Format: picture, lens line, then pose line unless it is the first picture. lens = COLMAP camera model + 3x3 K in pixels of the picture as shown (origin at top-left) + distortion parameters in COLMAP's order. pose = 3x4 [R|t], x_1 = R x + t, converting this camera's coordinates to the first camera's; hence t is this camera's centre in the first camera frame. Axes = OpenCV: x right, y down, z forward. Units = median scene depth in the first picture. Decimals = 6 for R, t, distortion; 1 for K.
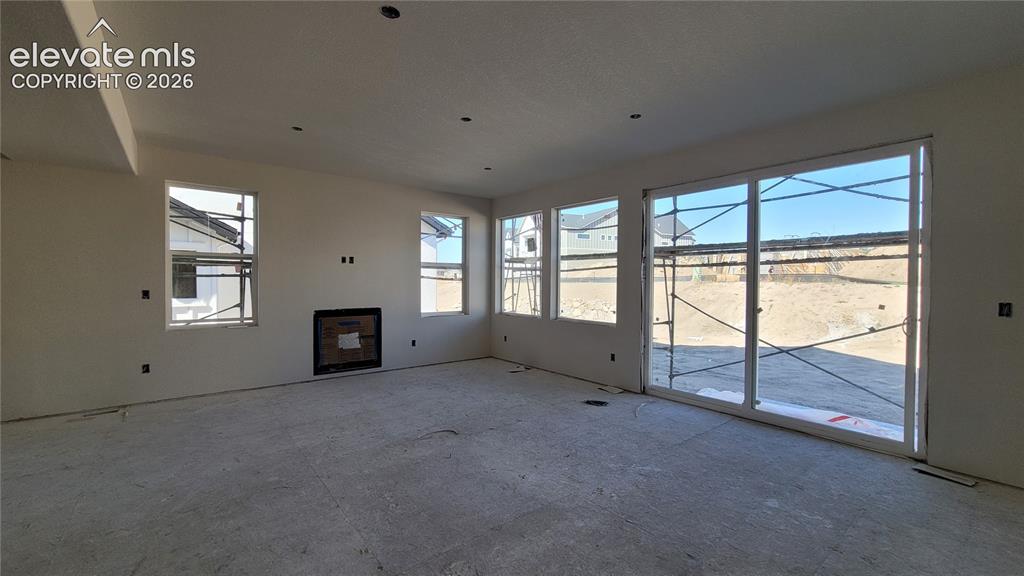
lens RADIAL K [[416.1, 0, 513.3], [0, 416.1, 291.1], [0, 0, 1]] dist [-0.000147, 0.000194]
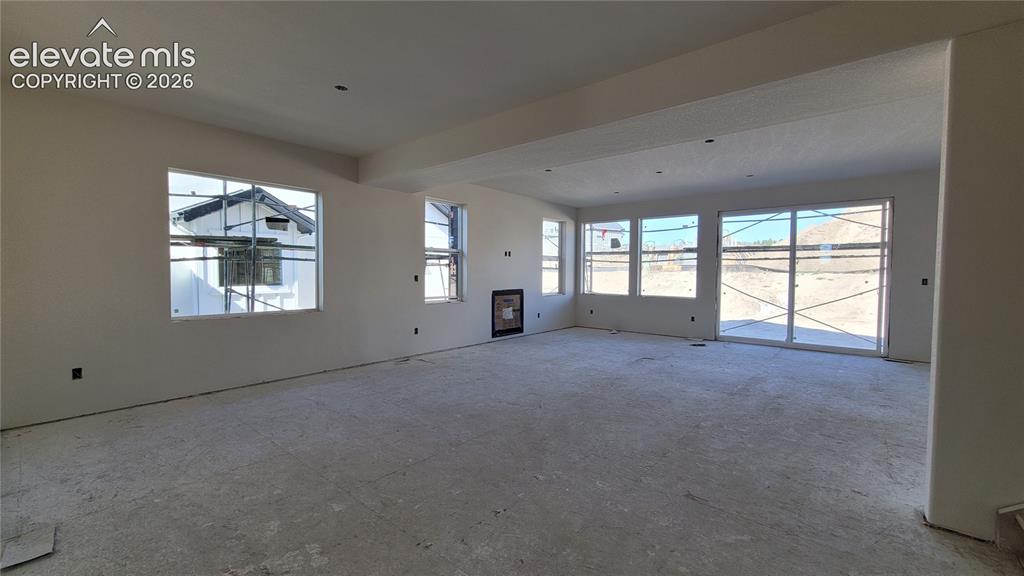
lens RADIAL K [[416.1, 0, 511.0], [0, 416.1, 287.4], [0, 0, 1]] dist [-0.000147, 0.000194]
pose [[0.981676, -0.008564, 0.190367, -0.650349], [0.006041, 0.999886, 0.013828, 0.016742], [-0.190463, -0.012425, 0.981616, -0.345055]]
